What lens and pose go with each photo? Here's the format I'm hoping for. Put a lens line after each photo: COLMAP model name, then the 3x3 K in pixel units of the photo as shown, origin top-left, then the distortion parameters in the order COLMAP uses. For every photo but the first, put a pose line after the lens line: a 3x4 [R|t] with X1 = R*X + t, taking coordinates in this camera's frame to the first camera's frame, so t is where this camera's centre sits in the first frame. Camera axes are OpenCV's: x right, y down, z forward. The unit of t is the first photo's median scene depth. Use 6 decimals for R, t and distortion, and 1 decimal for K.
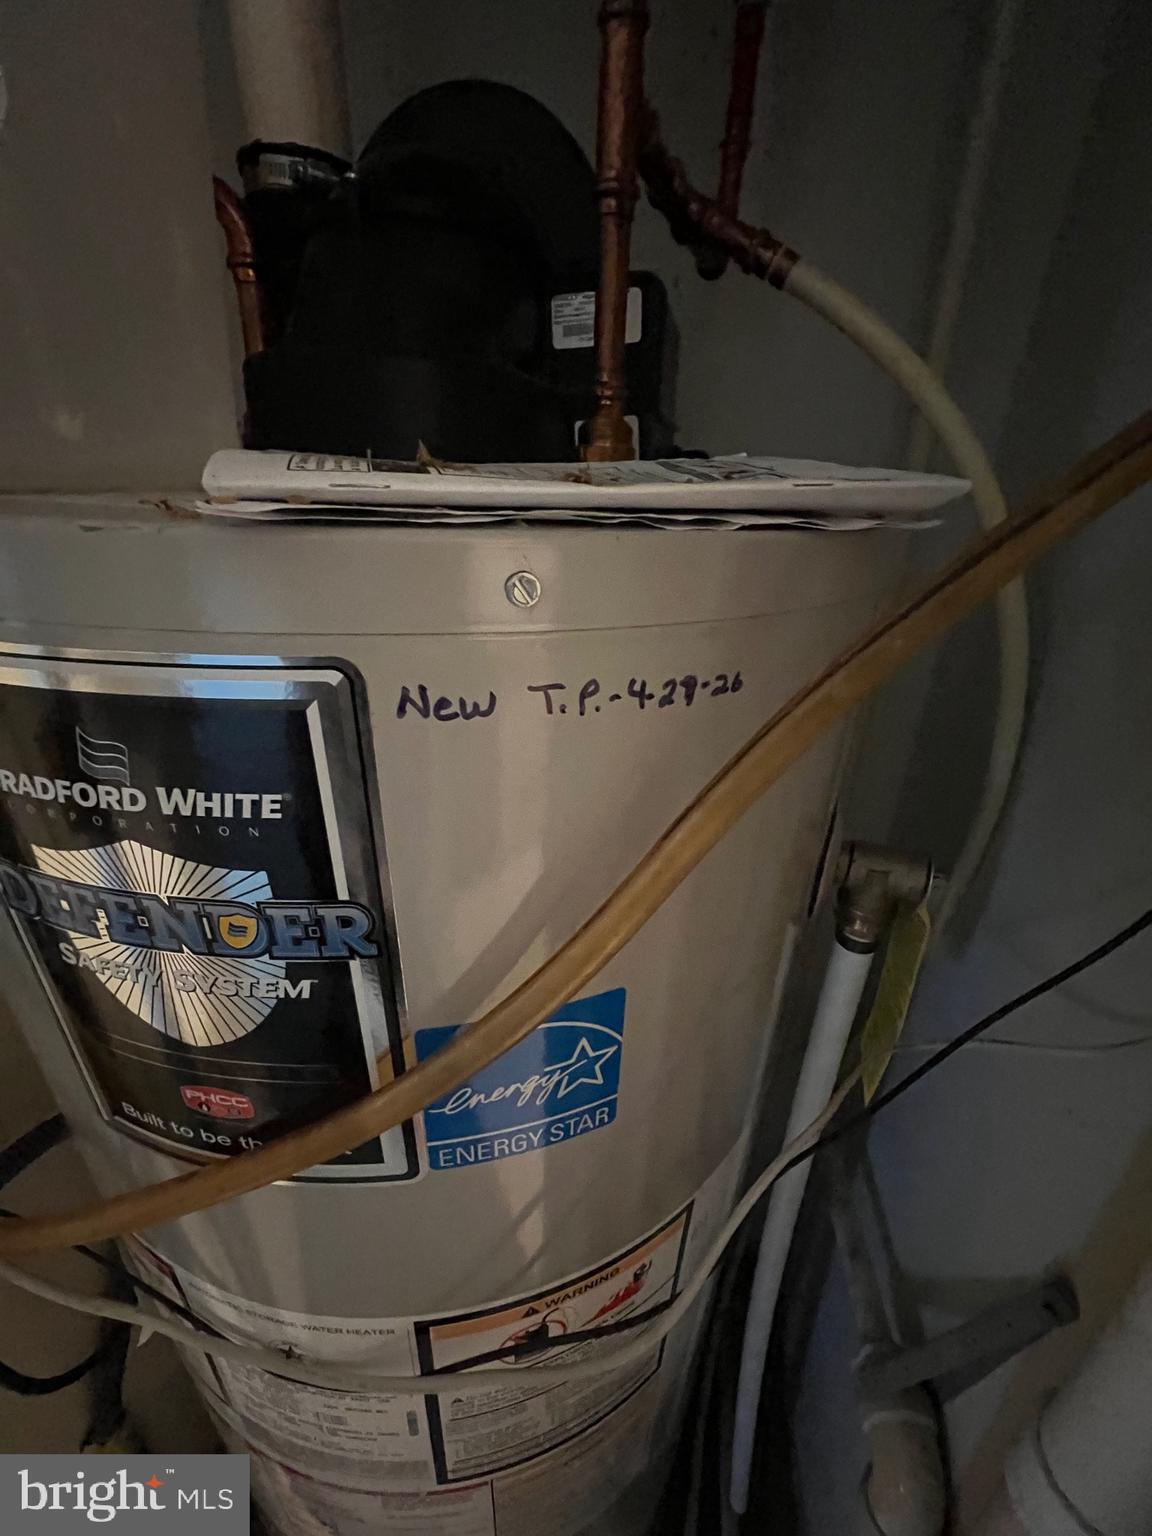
lens RADIAL K [[619.2, 0, 575.7], [0, 619.2, 764.1], [0, 0, 1]] dist [-0.003416, 0.000754]
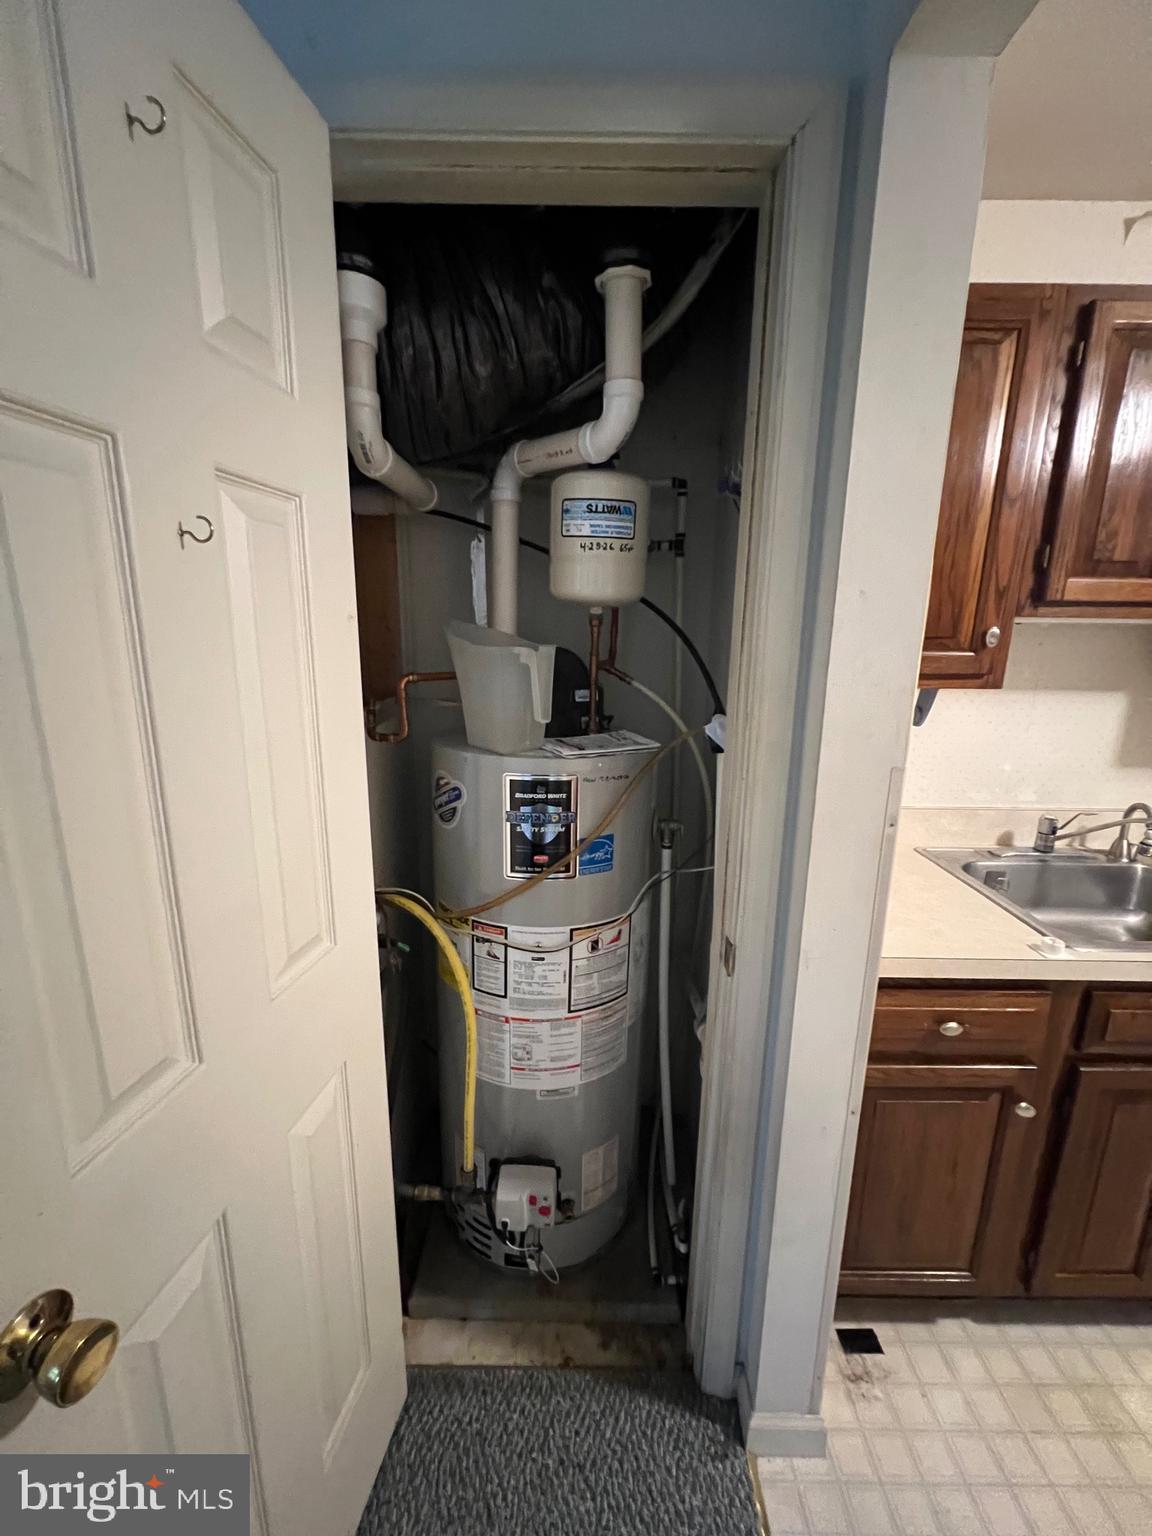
lens RADIAL K [[617.4, 0, 577.6], [0, 617.4, 769.3], [0, 0, 1]] dist [0.001118, 0.000112]
pose [[0.986290, -0.048162, 0.157838, -0.997559], [0.080418, 0.975483, -0.204855, 0.848209], [-0.144102, 0.214740, 0.965982, -4.056473]]
